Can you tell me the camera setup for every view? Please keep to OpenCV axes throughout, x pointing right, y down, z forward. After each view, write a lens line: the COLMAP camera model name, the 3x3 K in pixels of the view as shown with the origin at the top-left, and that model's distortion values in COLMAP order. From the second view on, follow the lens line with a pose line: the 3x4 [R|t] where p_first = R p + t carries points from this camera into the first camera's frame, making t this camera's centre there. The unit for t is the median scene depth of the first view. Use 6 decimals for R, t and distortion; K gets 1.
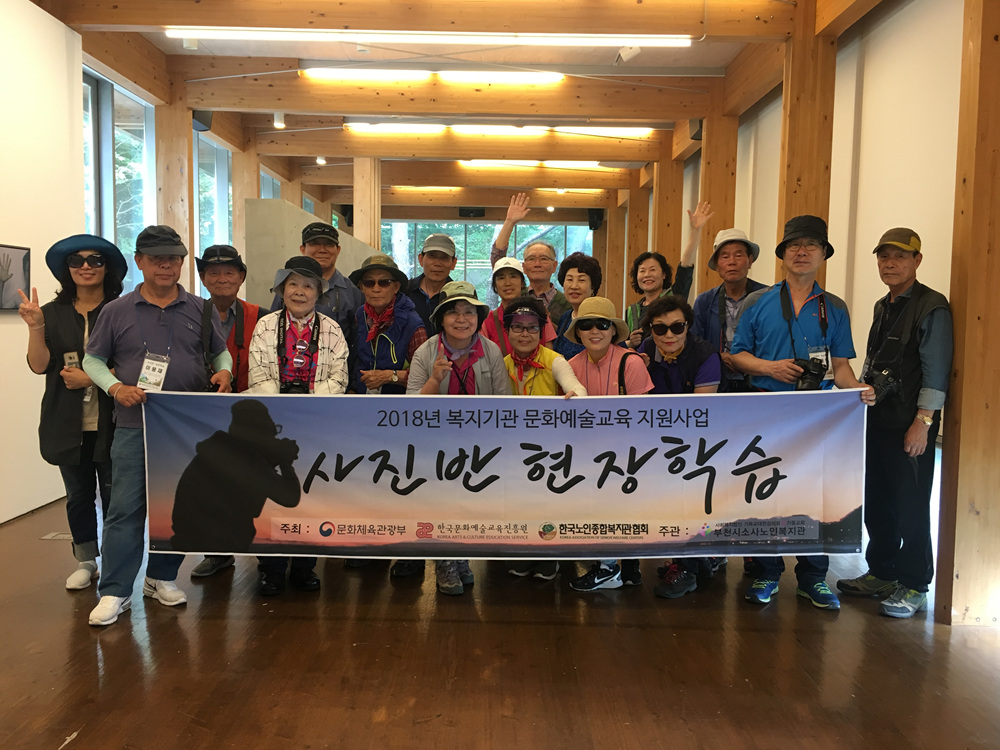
lens RADIAL K [[872.4, 0, 501.0], [0, 872.4, 377.3], [0, 0, 1]] dist [-0.009317, -0.006226]
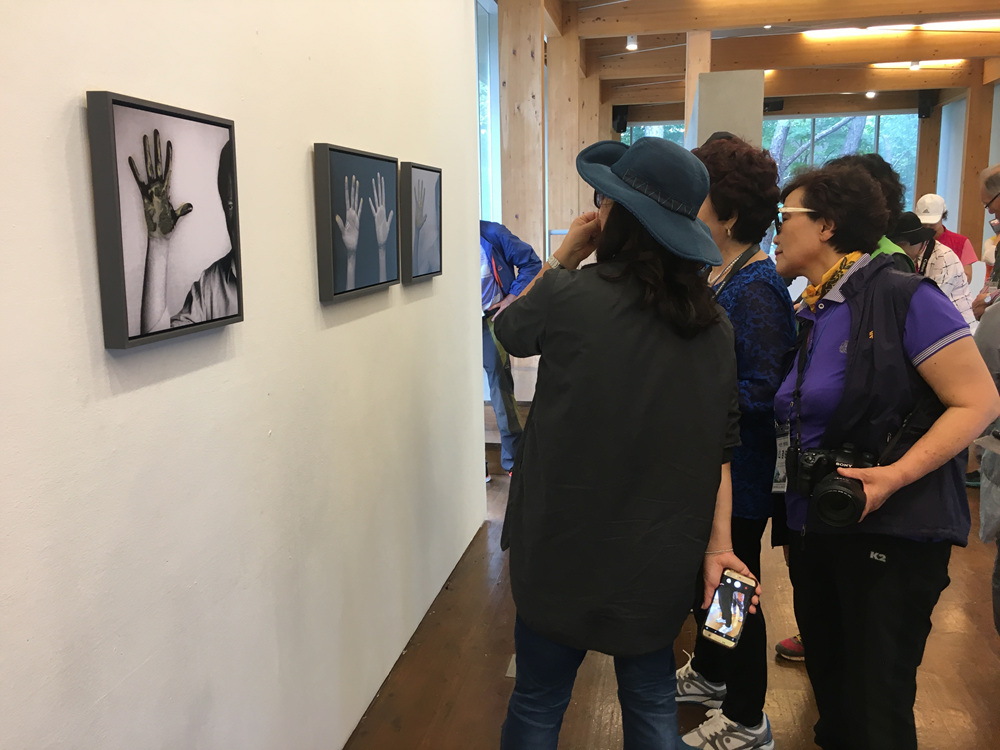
lens RADIAL K [[853.2, 0, 499.7], [0, 853.2, 373.2], [0, 0, 1]] dist [0.003979, 0.002278]
pose [[0.978517, -0.009367, -0.205954, -0.194178], [0.029183, 0.995202, 0.093393, -0.032296], [0.204091, -0.097397, 0.974095, 0.218070]]
